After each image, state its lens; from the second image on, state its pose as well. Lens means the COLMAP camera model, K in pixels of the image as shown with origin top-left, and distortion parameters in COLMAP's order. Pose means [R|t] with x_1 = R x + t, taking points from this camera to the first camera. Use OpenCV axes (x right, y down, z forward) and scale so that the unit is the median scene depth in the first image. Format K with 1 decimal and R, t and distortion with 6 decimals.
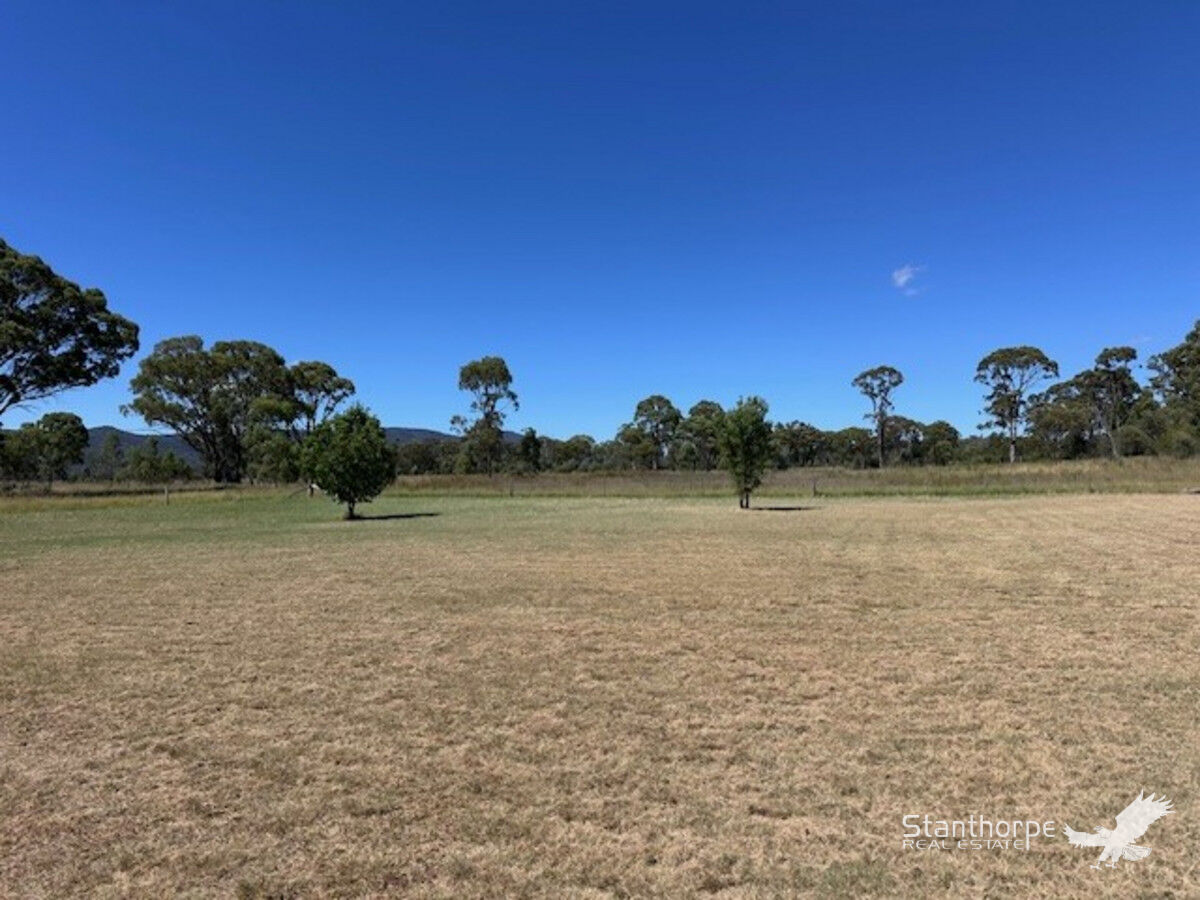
lens RADIAL K [[829.7, 0, 600.0], [0, 829.7, 450.0], [0, 0, 1]] dist [0.037659, -0.115607]
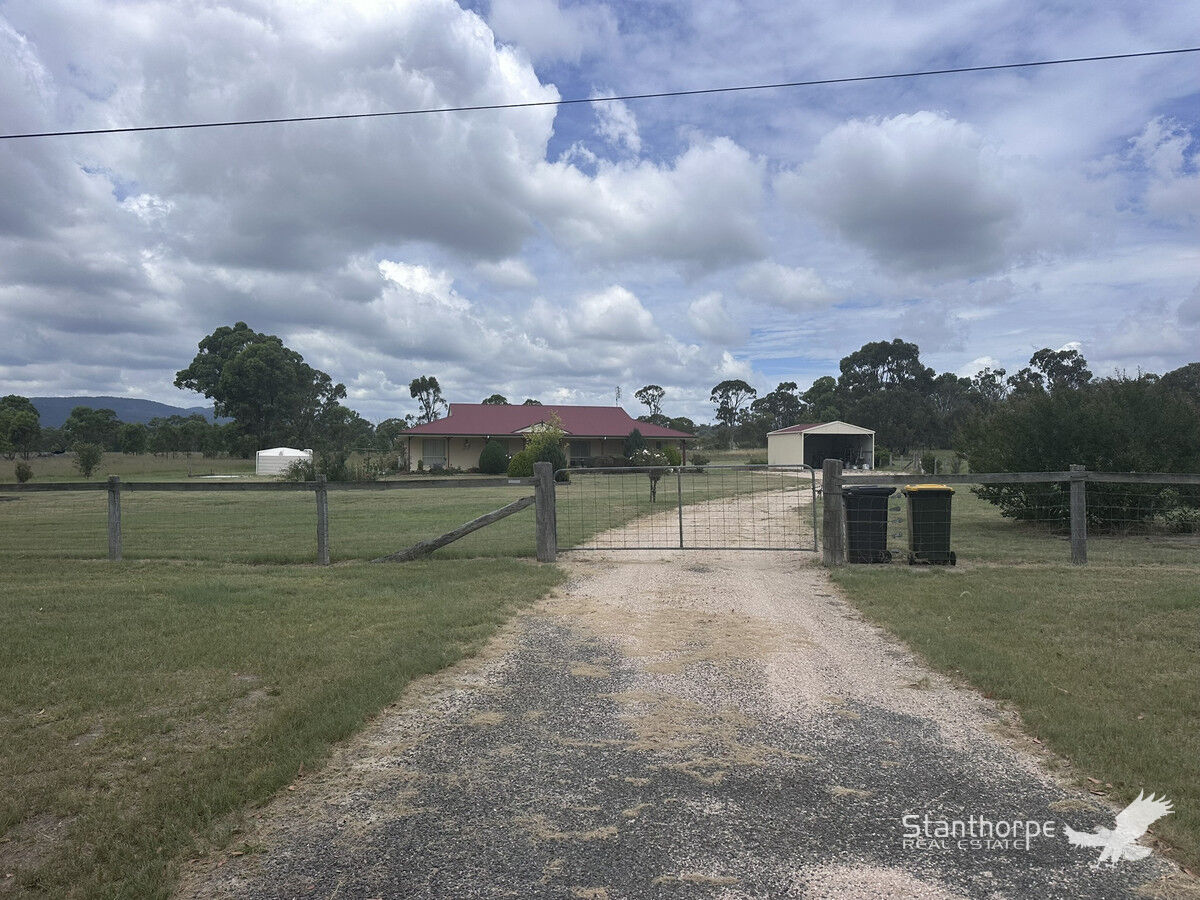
lens RADIAL K [[832.3, 0, 600.0], [0, 832.3, 450.0], [0, 0, 1]] dist [0.019235, -0.034907]
pose [[0.953720, 0.018010, 0.300156, -0.247235], [-0.024942, 0.999503, 0.019279, -0.007739], [-0.299659, -0.025873, 0.953695, -0.505496]]
